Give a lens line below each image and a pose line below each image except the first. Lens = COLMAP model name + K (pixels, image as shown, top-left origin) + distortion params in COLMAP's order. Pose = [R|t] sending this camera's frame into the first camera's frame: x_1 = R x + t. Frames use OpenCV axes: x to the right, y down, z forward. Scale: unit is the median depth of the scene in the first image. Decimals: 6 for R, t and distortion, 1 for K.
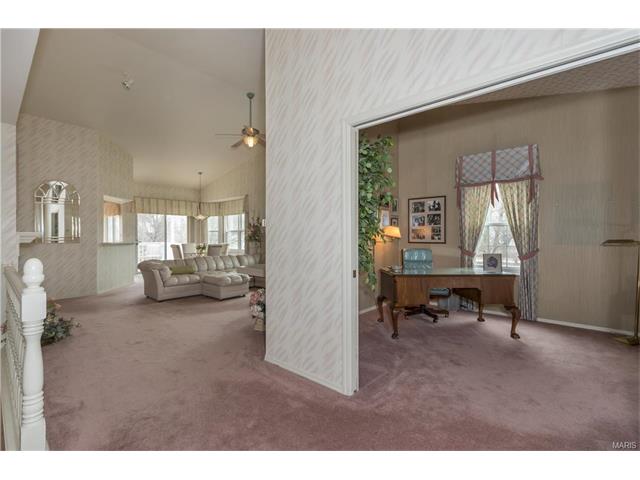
lens RADIAL K [[287.9, 0, 311.4], [0, 287.9, 238.3], [0, 0, 1]] dist [-0.001329, -0.000393]
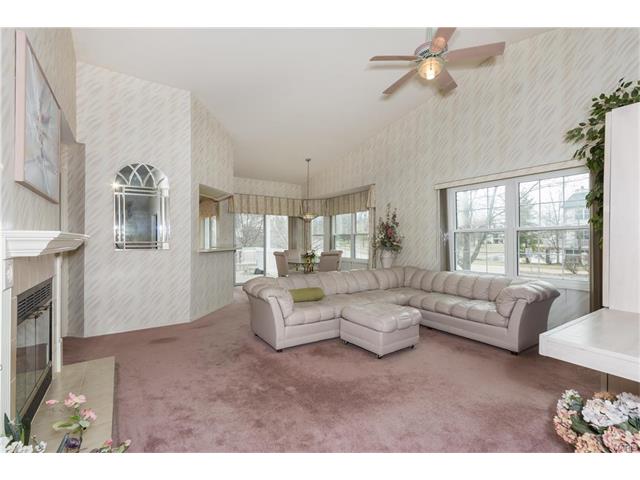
lens RADIAL K [[292.0, 0, 315.5], [0, 292.0, 240.5], [0, 0, 1]] dist [0.001817, -0.000255]
pose [[0.967516, 0.002398, -0.252798, -0.360053], [-0.004460, 0.999961, -0.007581, -0.005988], [0.252770, 0.008462, 0.967489, 0.519163]]
